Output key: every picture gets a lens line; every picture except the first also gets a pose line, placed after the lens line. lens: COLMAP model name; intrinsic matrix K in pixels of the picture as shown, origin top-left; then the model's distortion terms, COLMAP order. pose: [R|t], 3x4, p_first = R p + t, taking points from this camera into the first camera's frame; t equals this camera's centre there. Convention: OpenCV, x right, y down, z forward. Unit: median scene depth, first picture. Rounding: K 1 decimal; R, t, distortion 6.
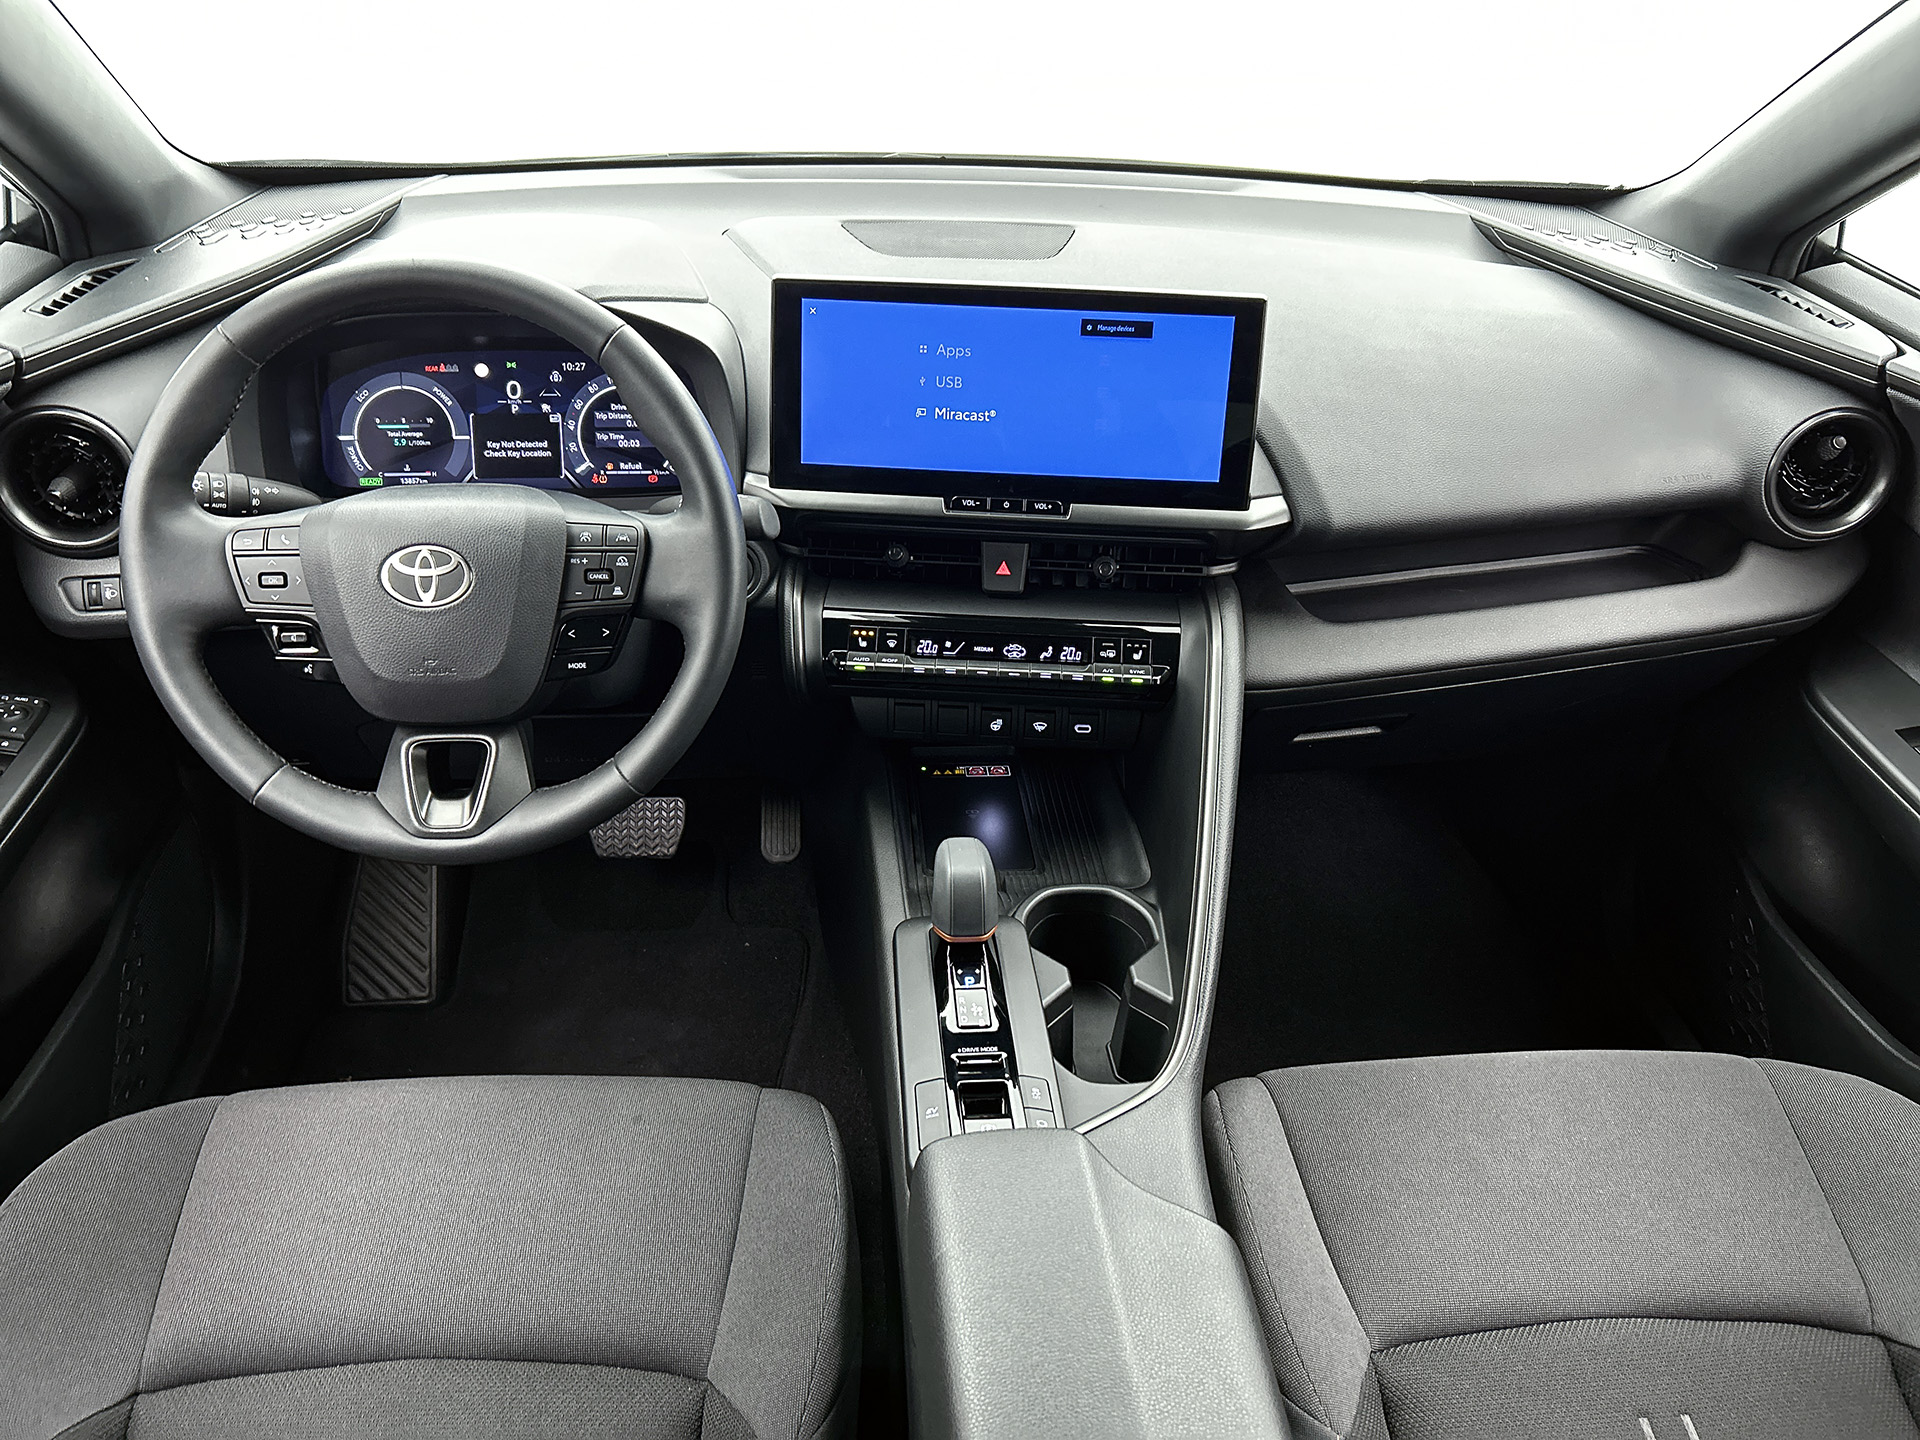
lens RADIAL K [[1472.0, 0, 964.4], [0, 1472.0, 732.5], [0, 0, 1]] dist [0.039698, -0.046826]
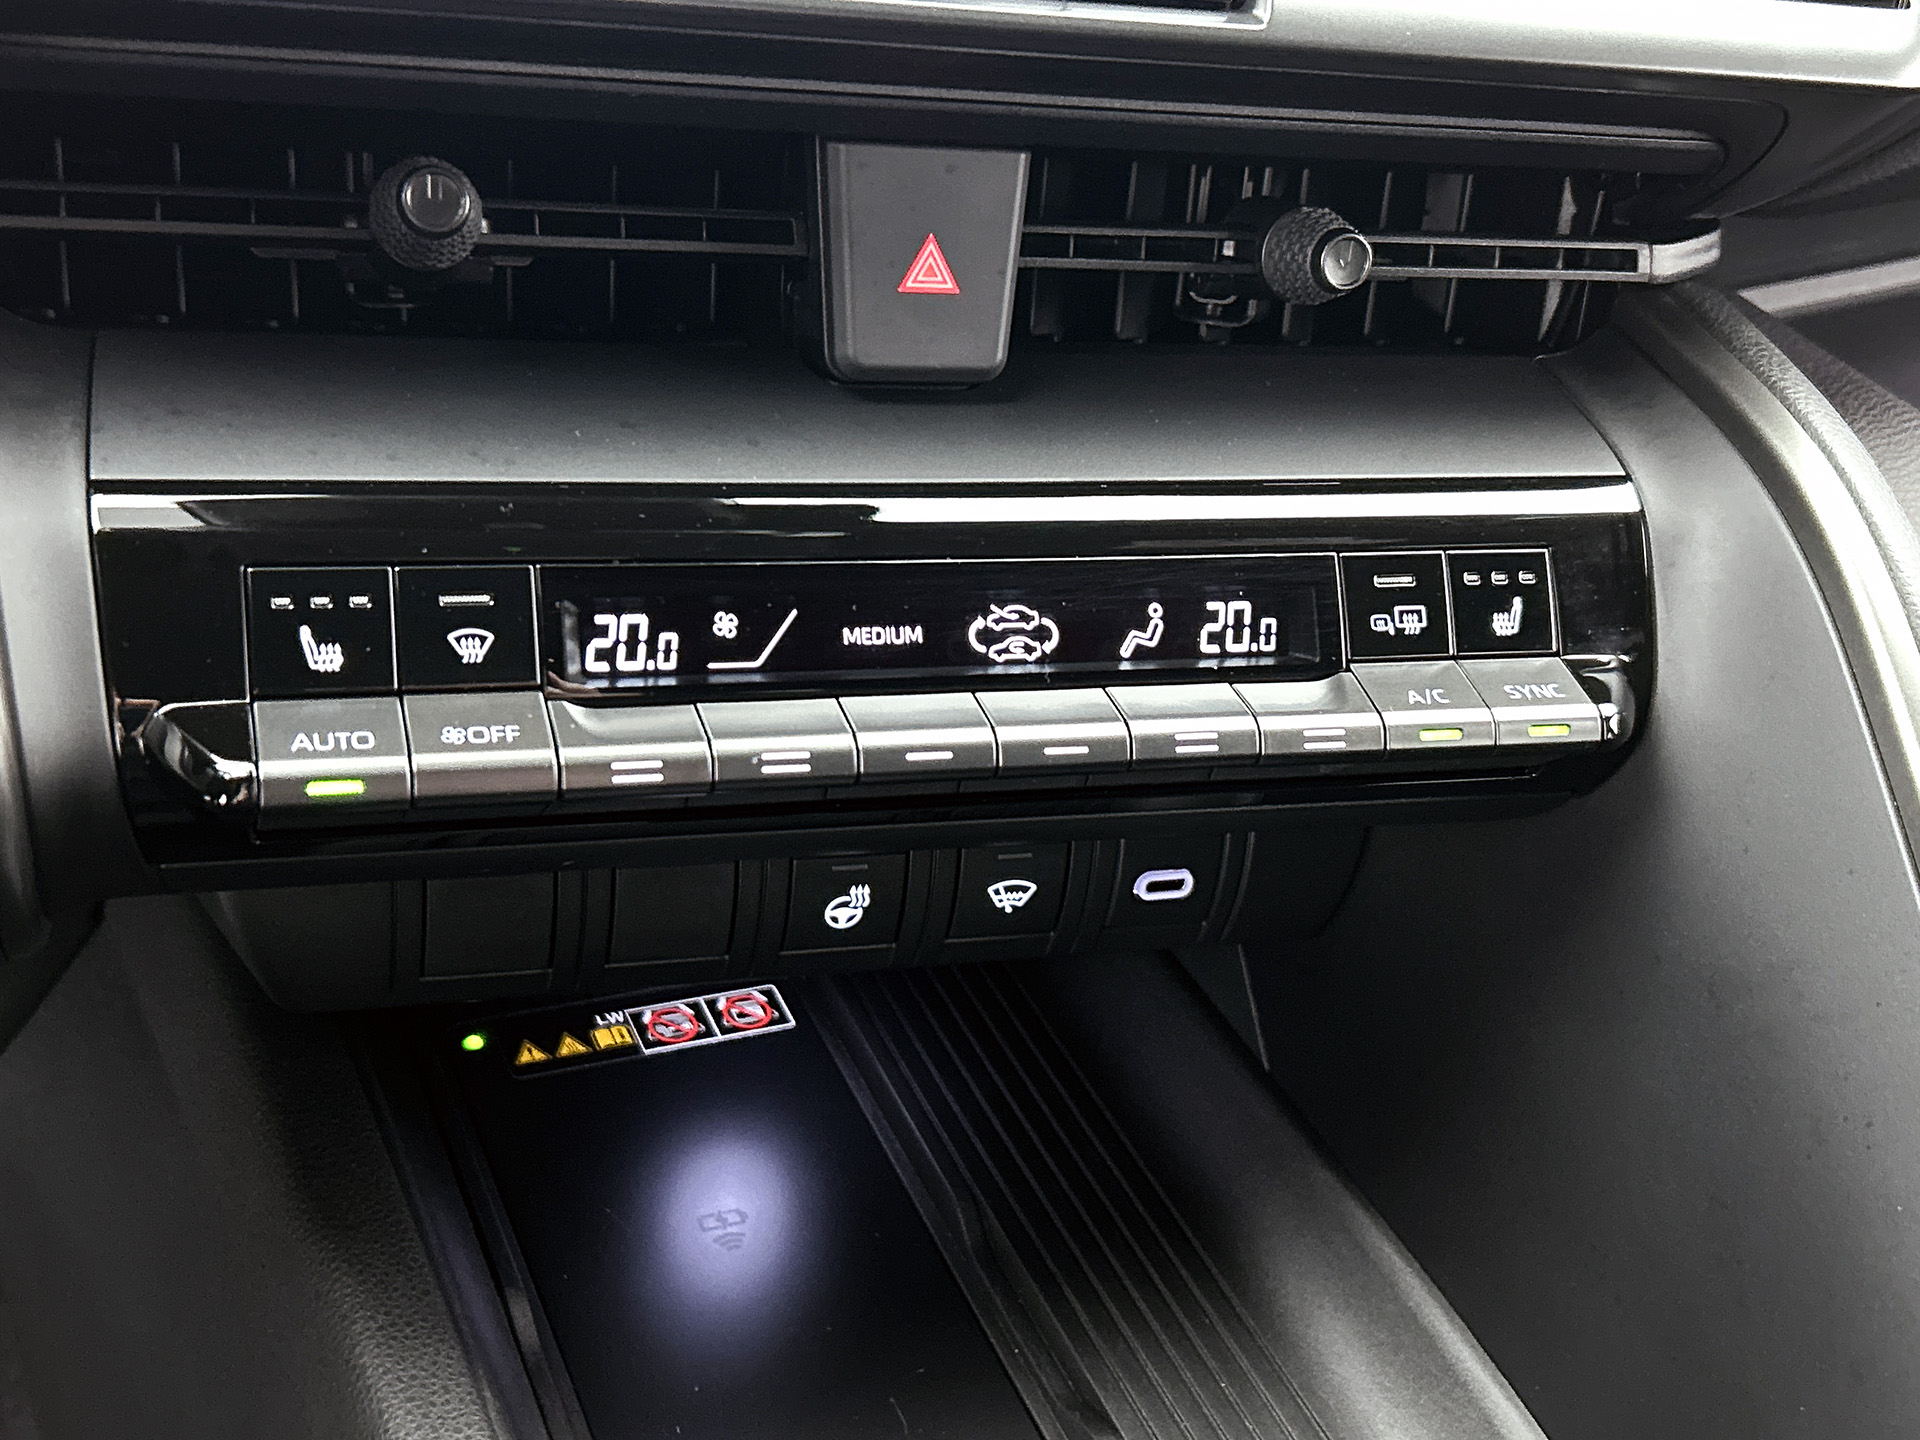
lens RADIAL K [[2221.7, 0, 947.2], [0, 2221.7, 730.7], [0, 0, 1]] dist [0.060487, 0.000000]
pose [[0.935091, -0.091259, 0.342456, -0.094140], [0.065193, 0.994082, 0.086895, -0.070990], [-0.348359, -0.058929, 0.935507, 0.681372]]
